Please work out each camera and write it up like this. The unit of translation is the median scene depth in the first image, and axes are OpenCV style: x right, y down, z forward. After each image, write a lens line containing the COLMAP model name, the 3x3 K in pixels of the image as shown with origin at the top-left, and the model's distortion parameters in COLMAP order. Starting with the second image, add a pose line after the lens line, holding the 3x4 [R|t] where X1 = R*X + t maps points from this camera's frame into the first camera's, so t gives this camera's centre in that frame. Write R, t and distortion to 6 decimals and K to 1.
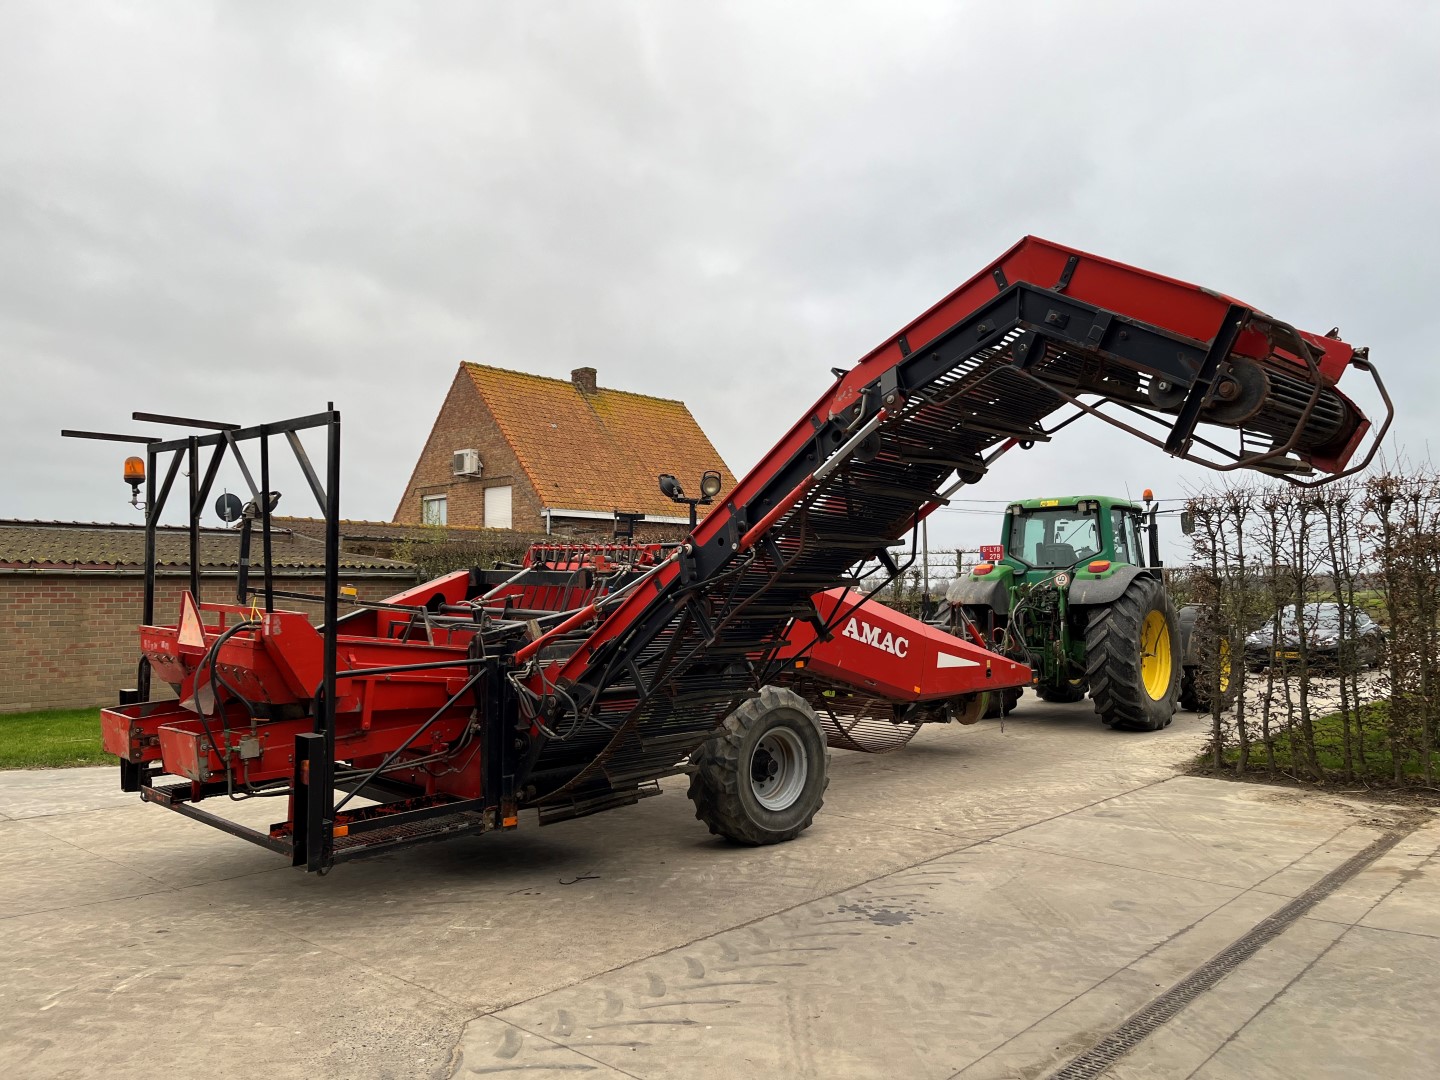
lens RADIAL K [[1083.0, 0, 730.3], [0, 1083.0, 550.1], [0, 0, 1]] dist [0.081189, -0.107593]
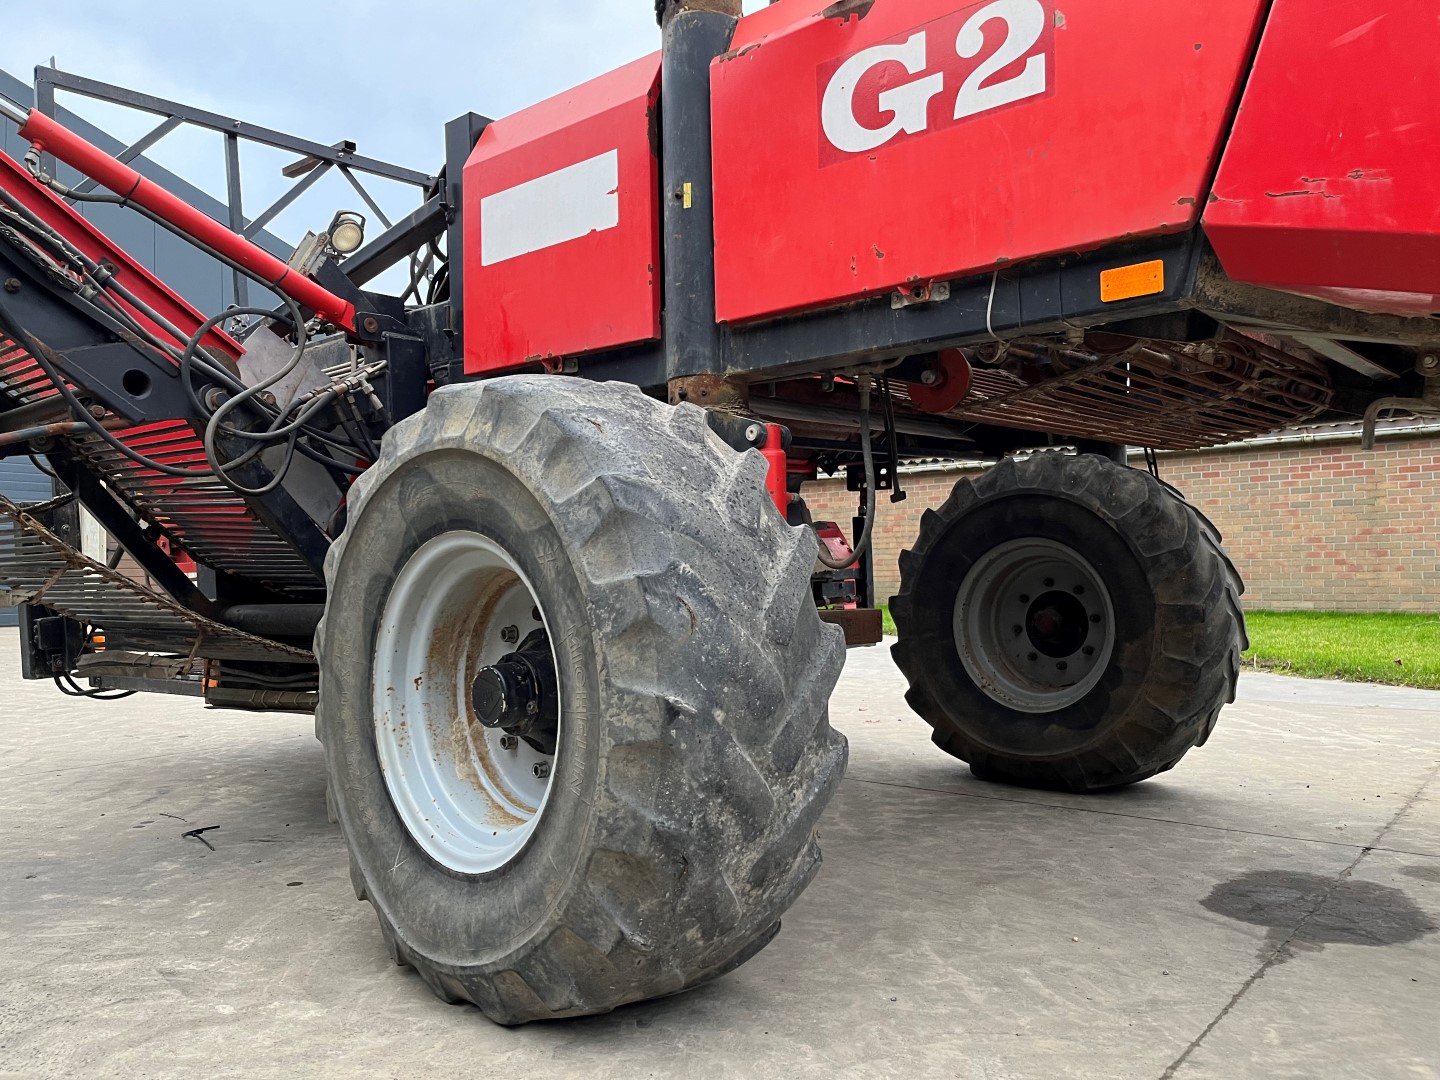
lens RADIAL K [[1080.1, 0, 718.7], [0, 1080.1, 548.6], [0, 0, 1]] dist [0.085476, -0.105834]
pose [[0.042505, -0.017235, -0.998948, 0.197285], [0.054272, 0.998415, -0.014916, 0.117951], [0.997621, -0.053580, 0.043373, 0.711714]]
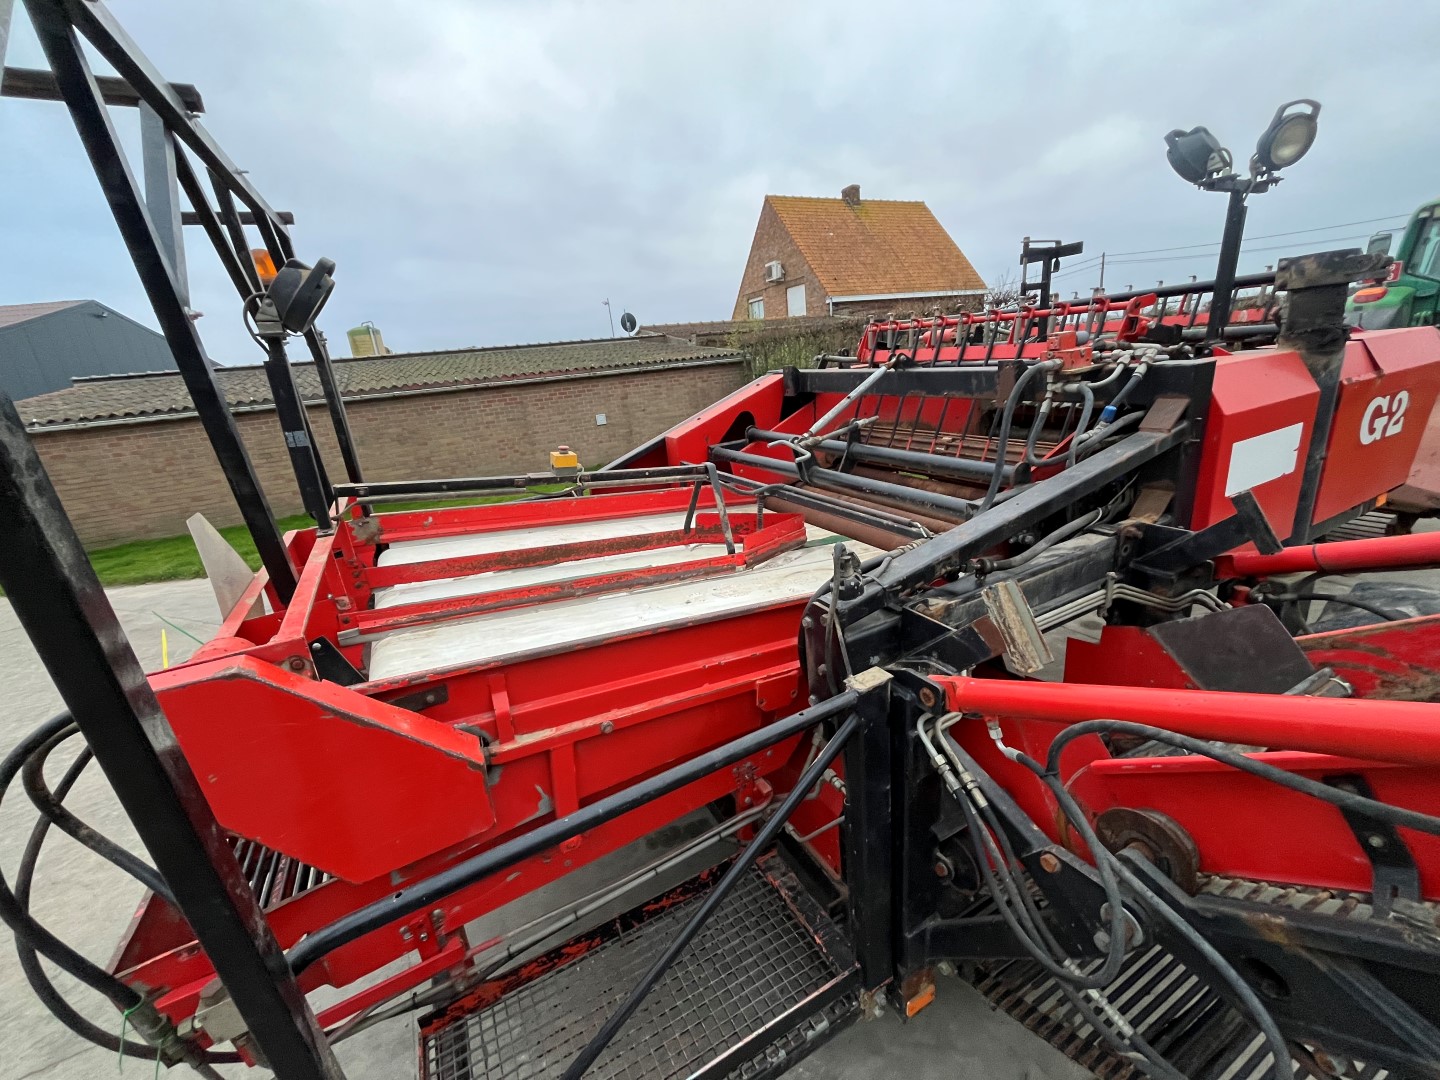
lens RADIAL K [[577.8, 0, 714.4], [0, 577.8, 544.3], [0, 0, 1]] dist [-0.002326, -0.000548]
pose [[0.936778, 0.016001, -0.349559, -0.116797], [0.107714, 0.937263, 0.331564, -0.005142], [0.332934, -0.348254, 0.876284, 0.483892]]
